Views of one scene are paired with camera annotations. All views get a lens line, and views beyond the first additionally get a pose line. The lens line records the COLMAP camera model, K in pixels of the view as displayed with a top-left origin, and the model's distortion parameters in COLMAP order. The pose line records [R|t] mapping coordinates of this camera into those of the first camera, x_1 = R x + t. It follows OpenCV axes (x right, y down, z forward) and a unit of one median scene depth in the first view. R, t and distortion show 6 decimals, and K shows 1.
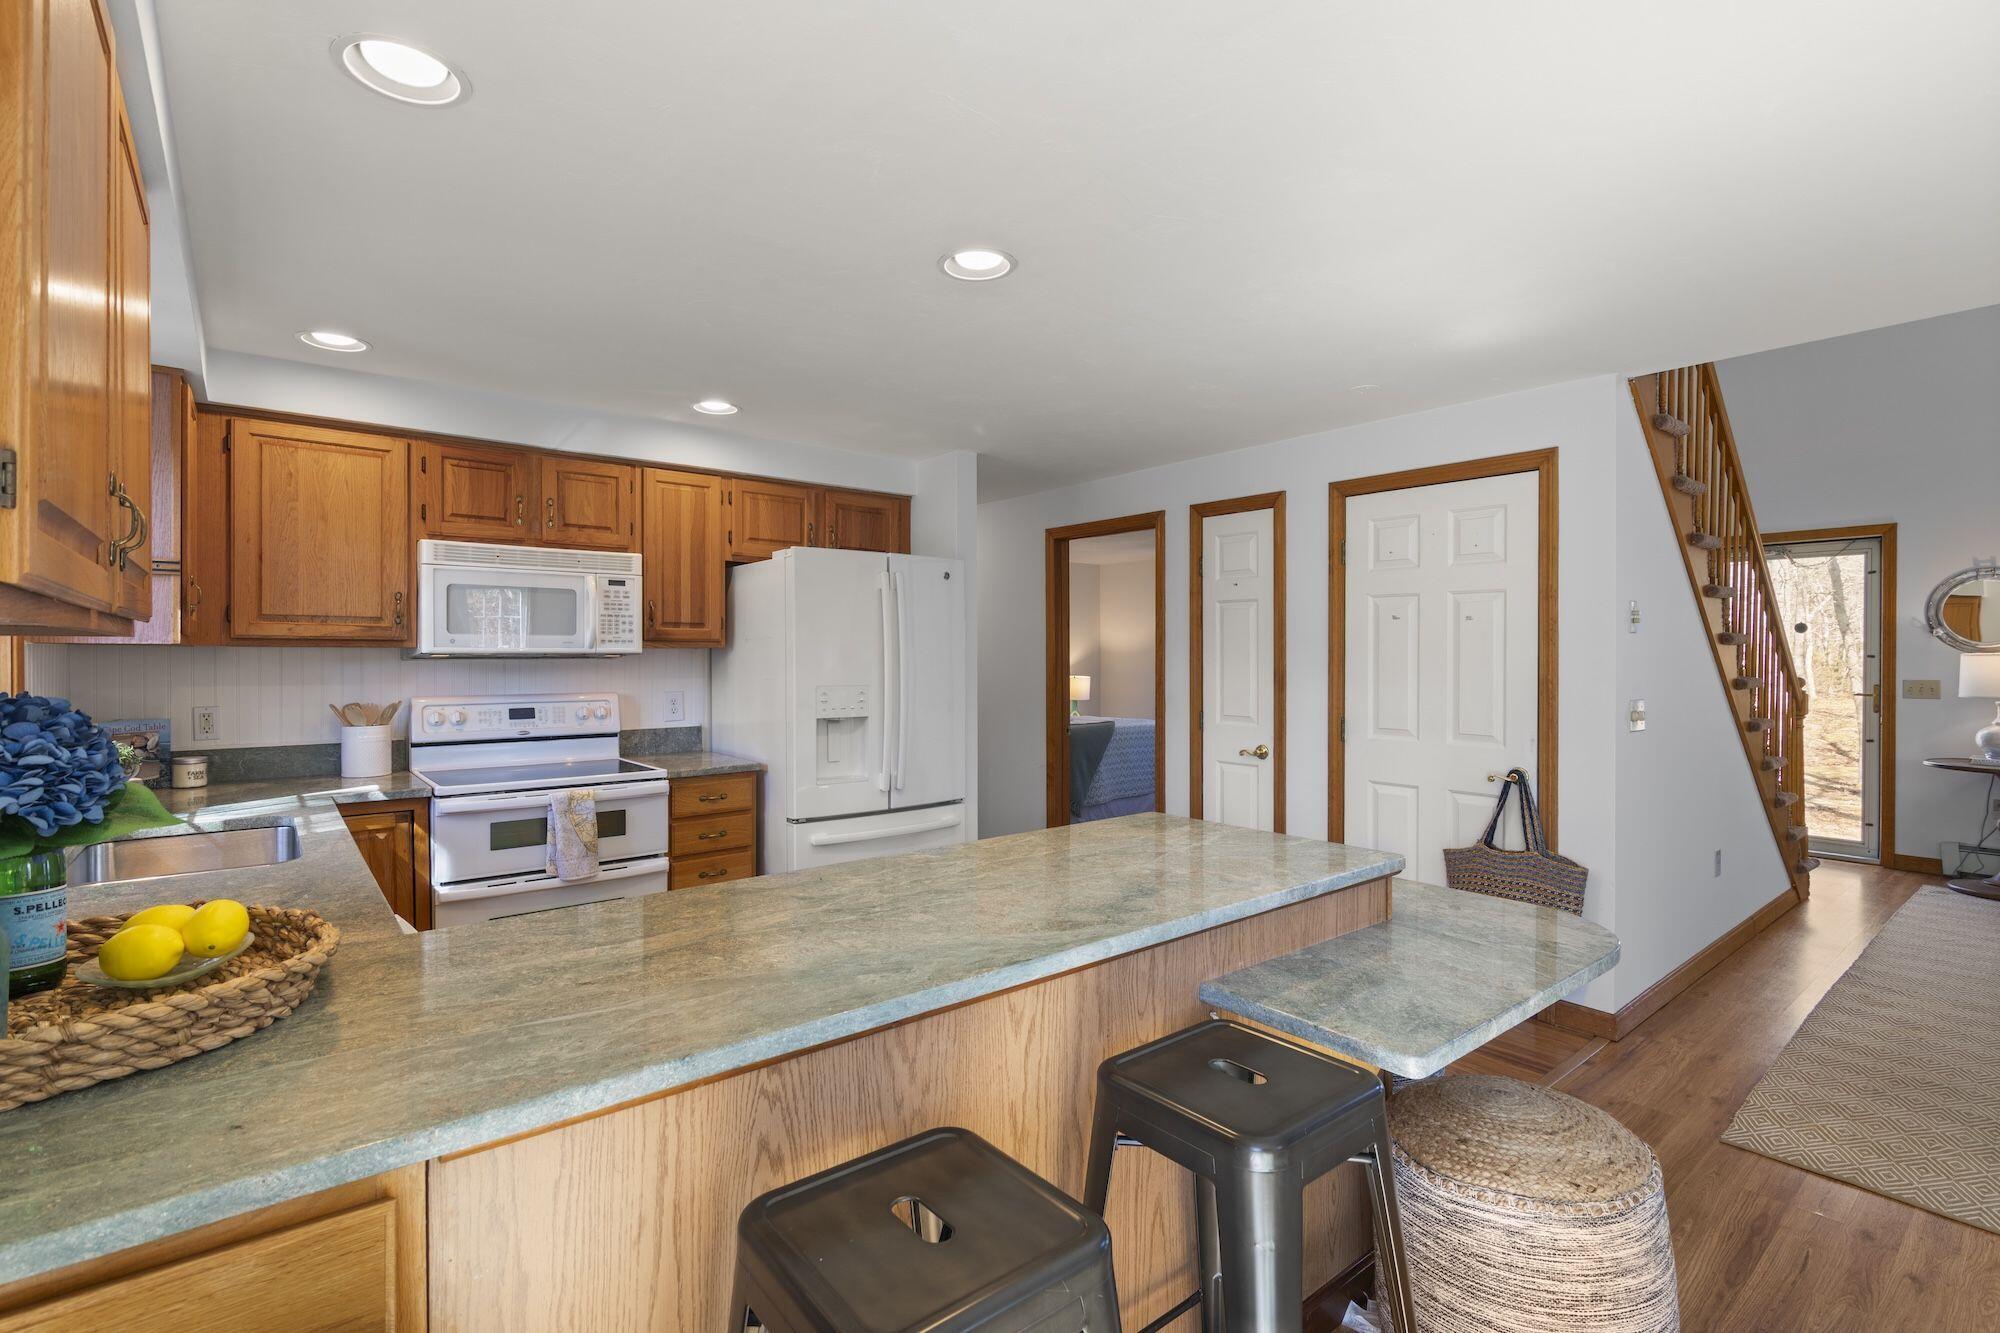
lens RADIAL K [[914.3, 0, 1002.5], [0, 914.3, 657.3], [0, 0, 1]] dist [0.000078, -0.001538]
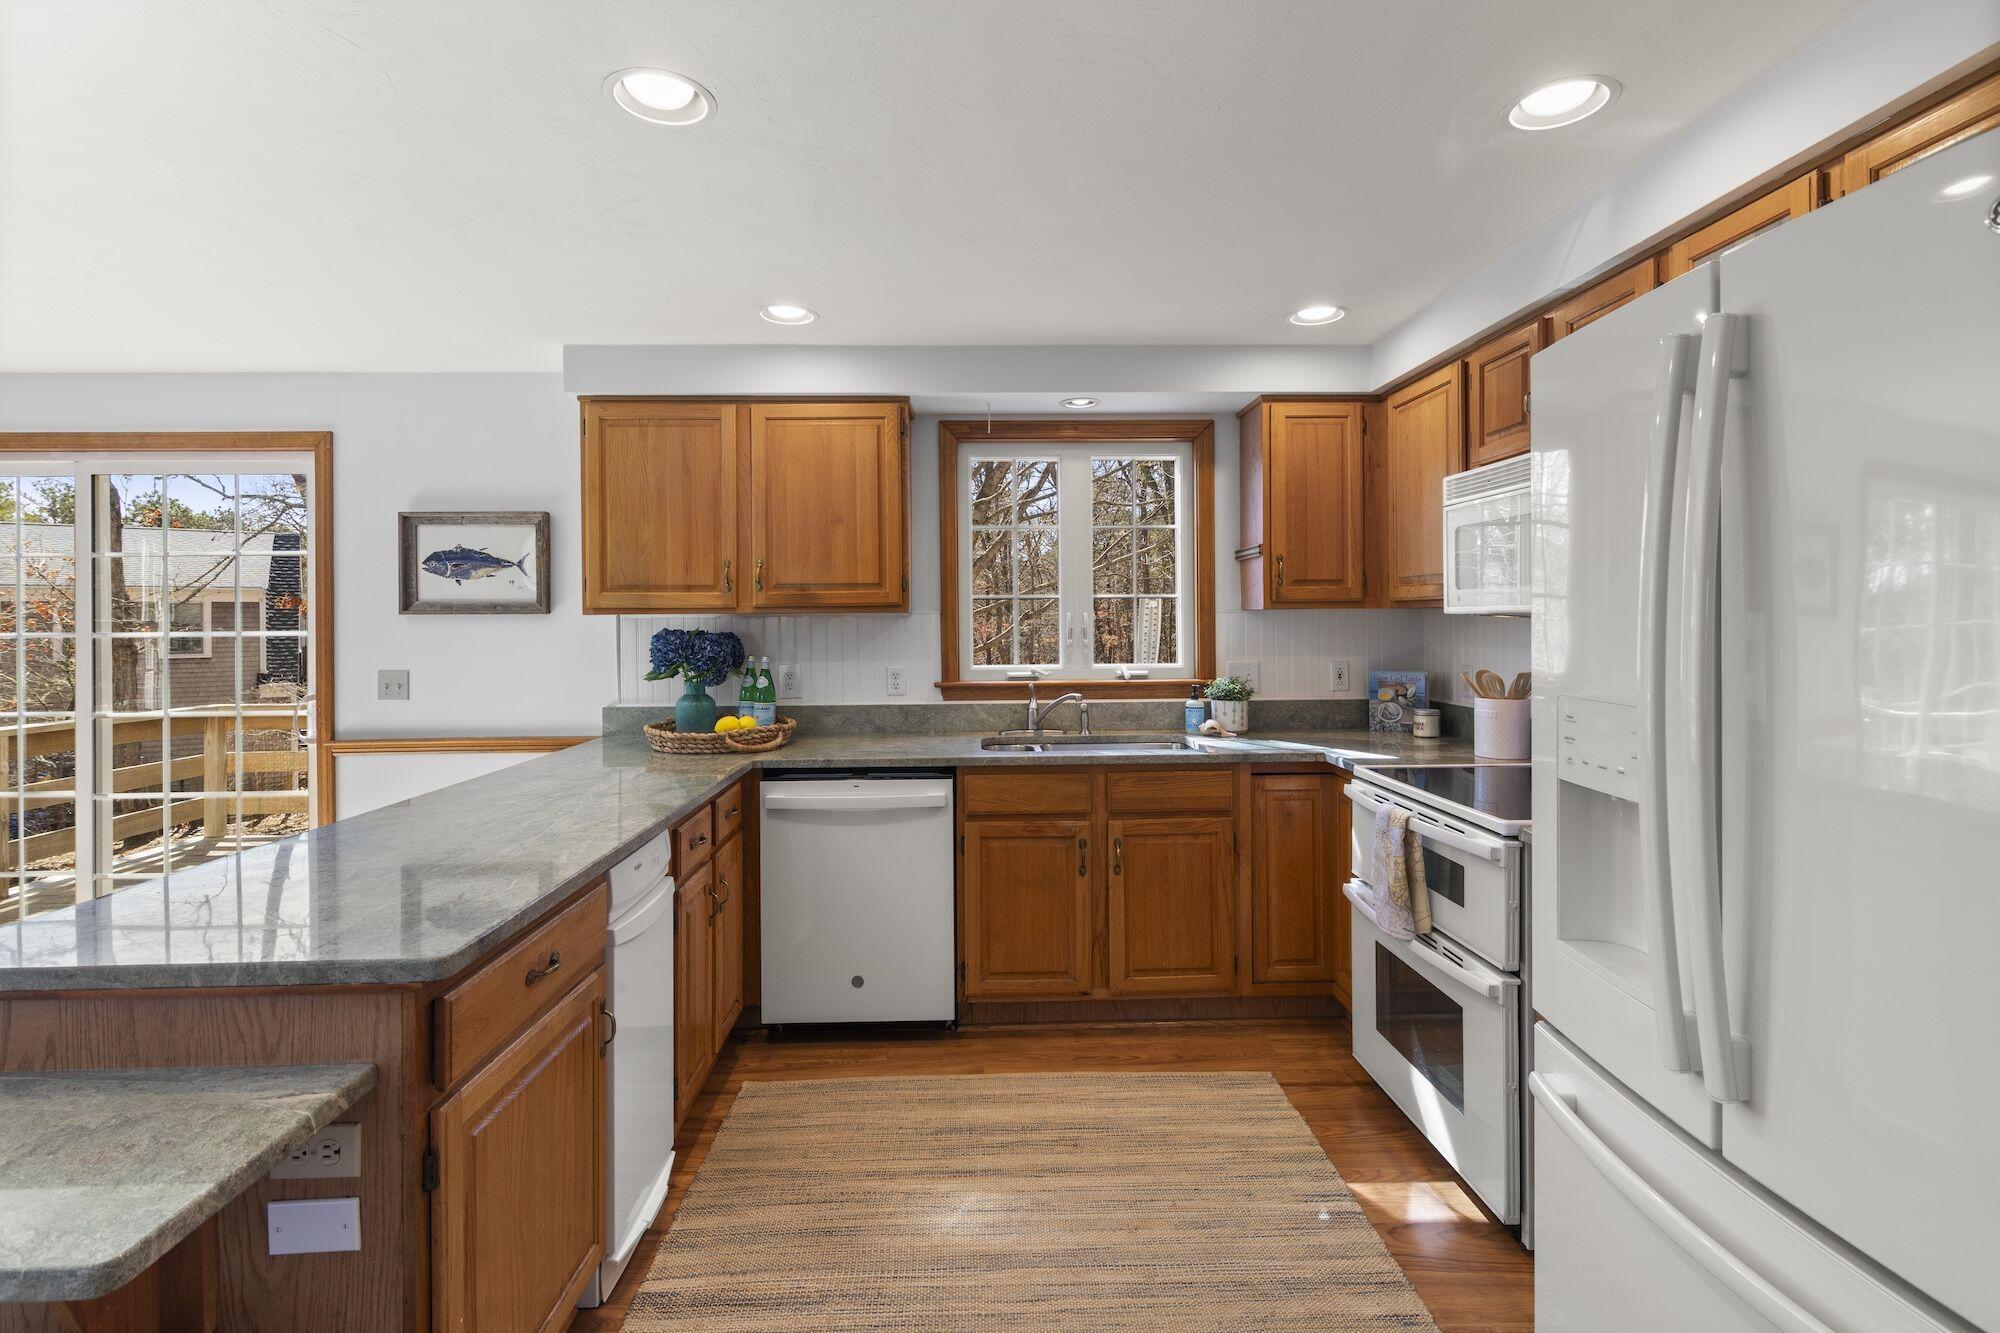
lens RADIAL K [[914.3, 0, 995.9], [0, 914.3, 621.5], [0, 0, 1]] dist [0.000078, -0.001538]
pose [[-0.615513, 0.005288, -0.788109, 0.267268], [0.006220, 0.999979, 0.001853, -0.001714], [0.788102, -0.003761, -0.615533, 1.136575]]
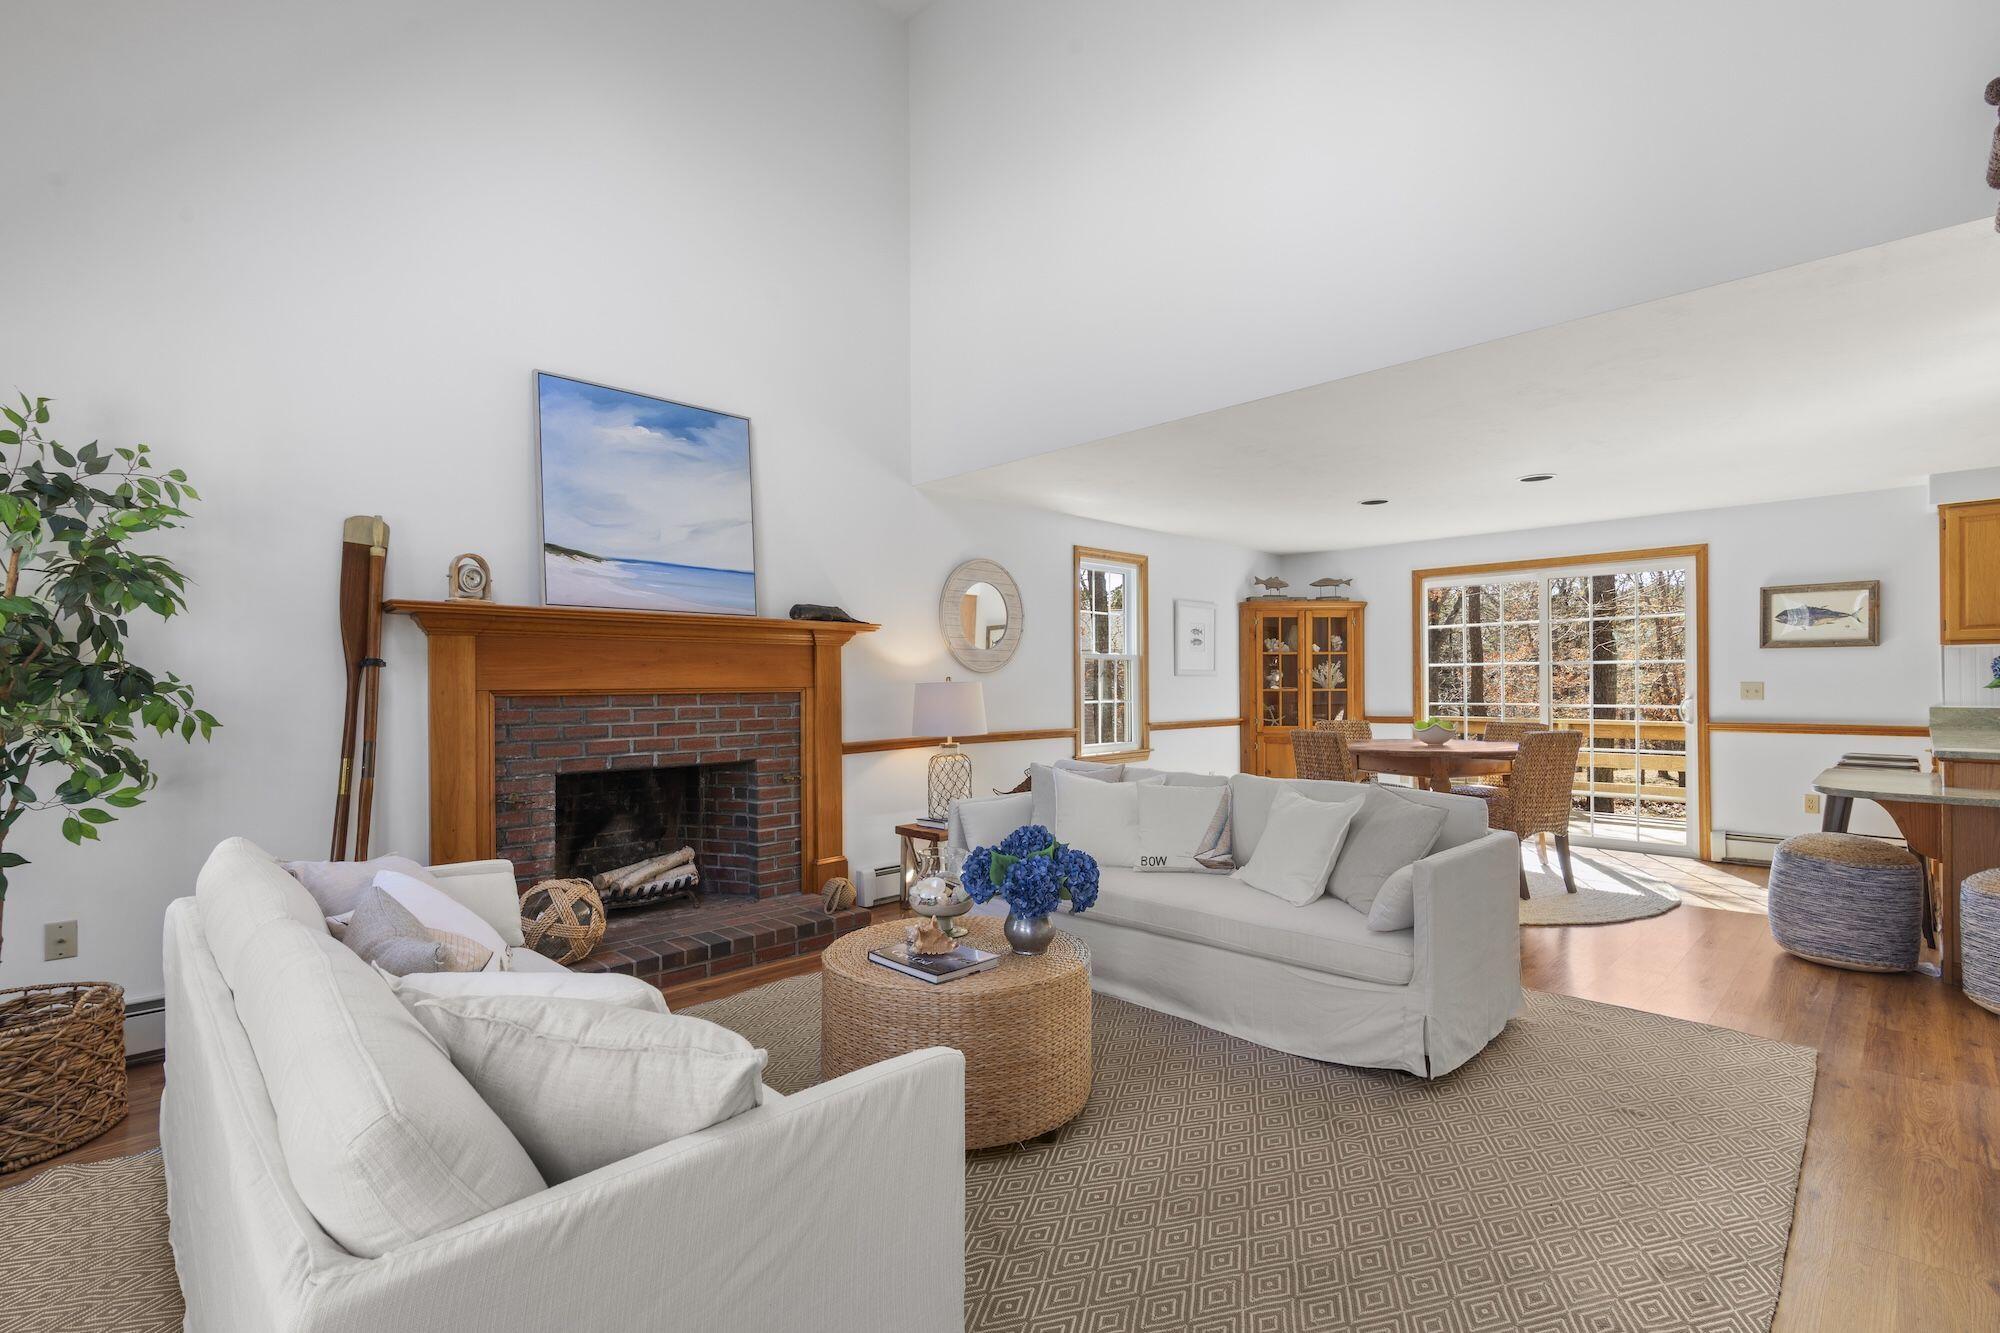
lens RADIAL K [[914.3, 0, 1007.0], [0, 914.3, 679.5], [0, 0, 1]] dist [0.000078, -0.001538]
pose [[-0.995816, 0.007122, -0.091106, 1.449152], [0.007244, 0.999973, -0.001014, 0.038155], [0.091096, -0.001670, -0.995841, 1.561089]]
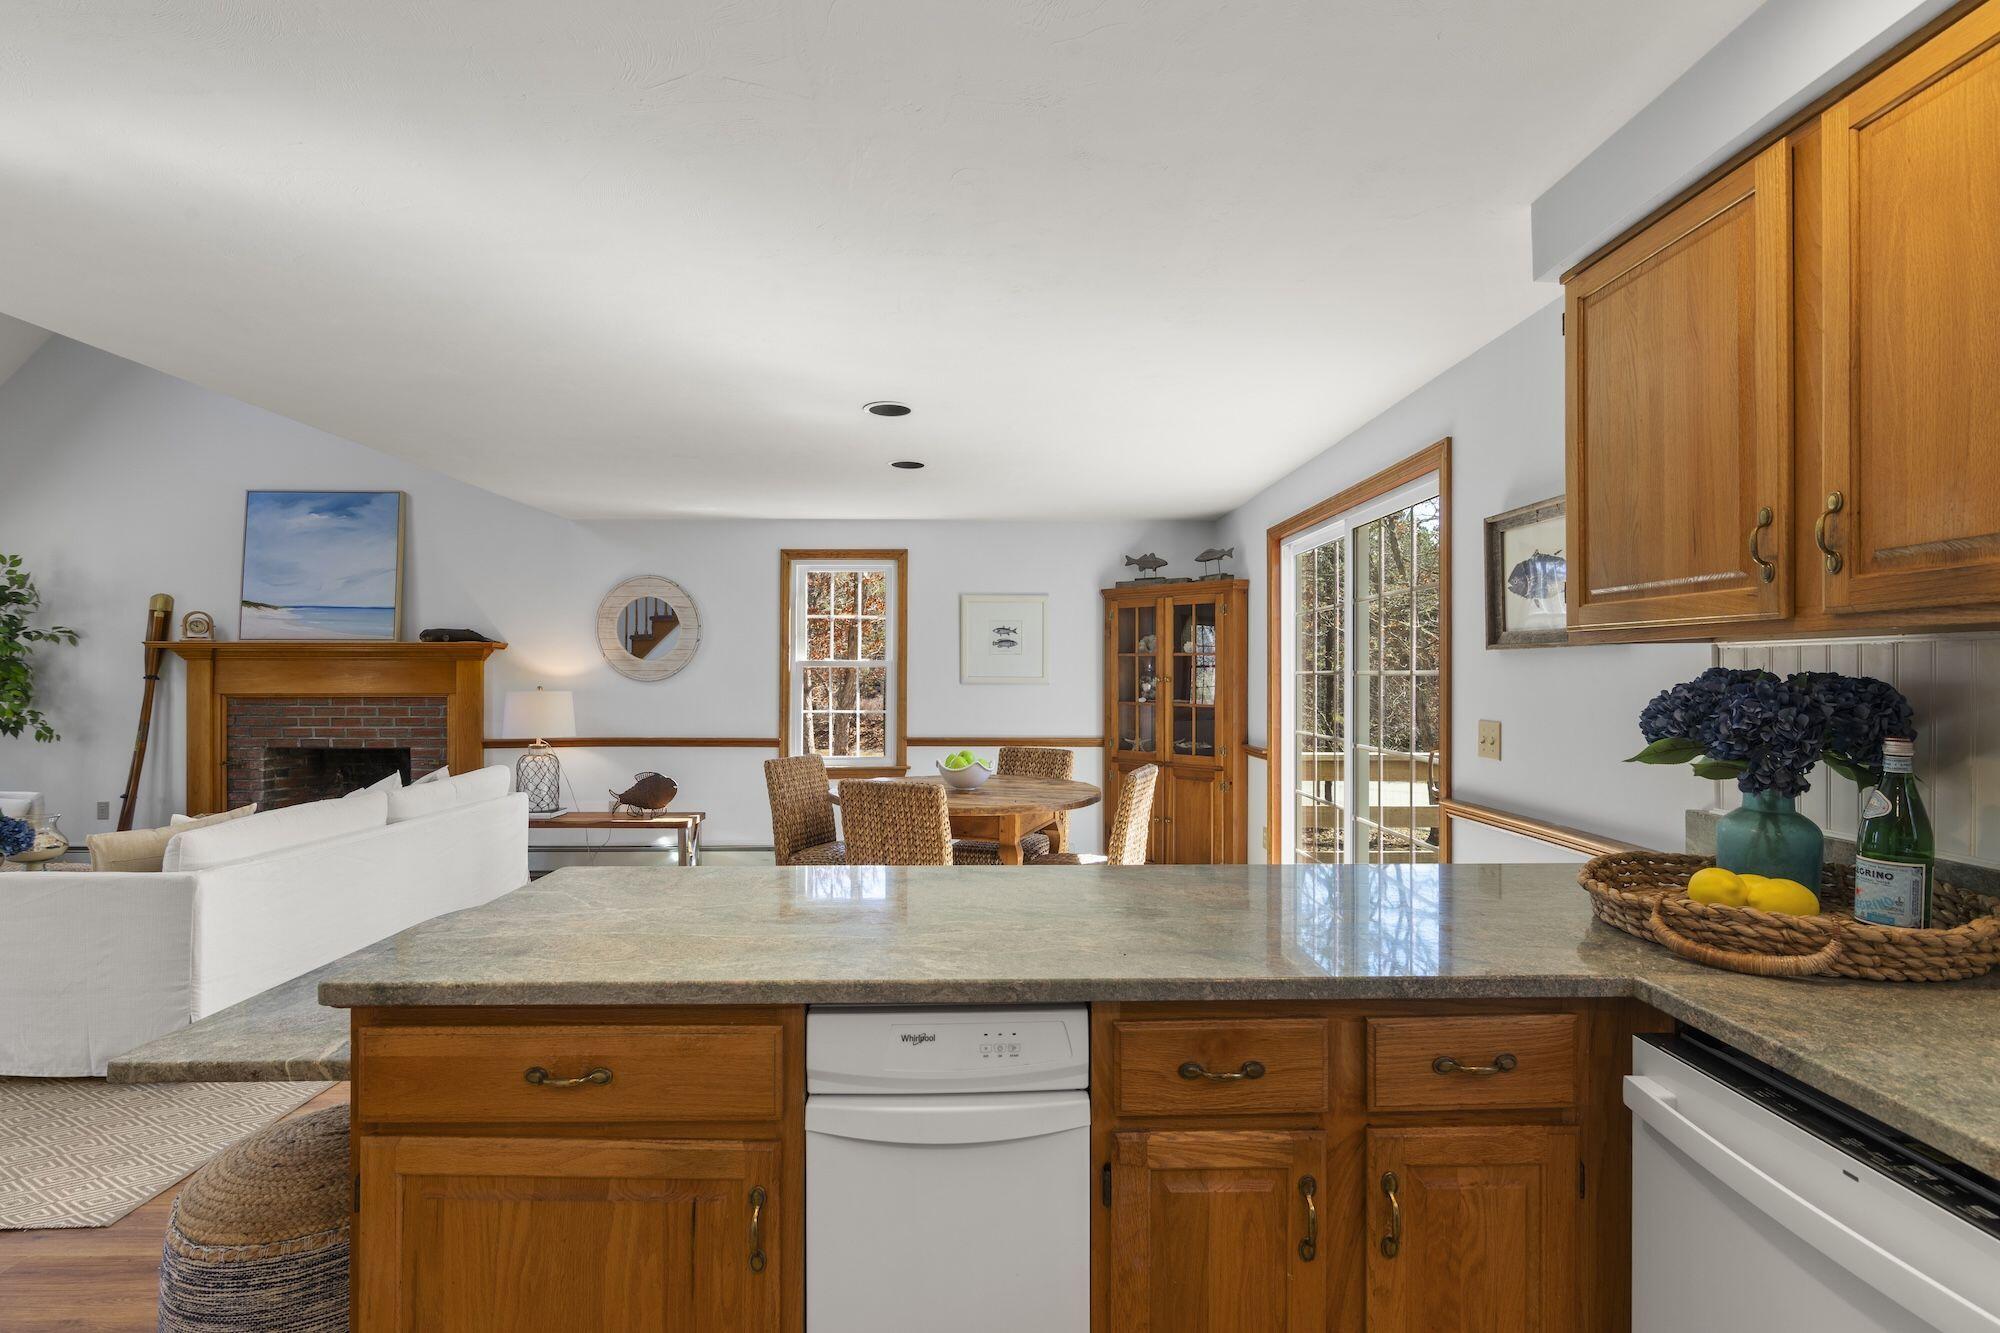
lens RADIAL K [[914.3, 0, 1001.7], [0, 914.3, 668.2], [0, 0, 1]] dist [0.000078, -0.001538]
pose [[-0.780715, 0.004174, 0.624873, -0.304146], [0.002252, 0.999990, -0.003866, 0.006834], [-0.624883, -0.001611, -0.780717, 0.863907]]
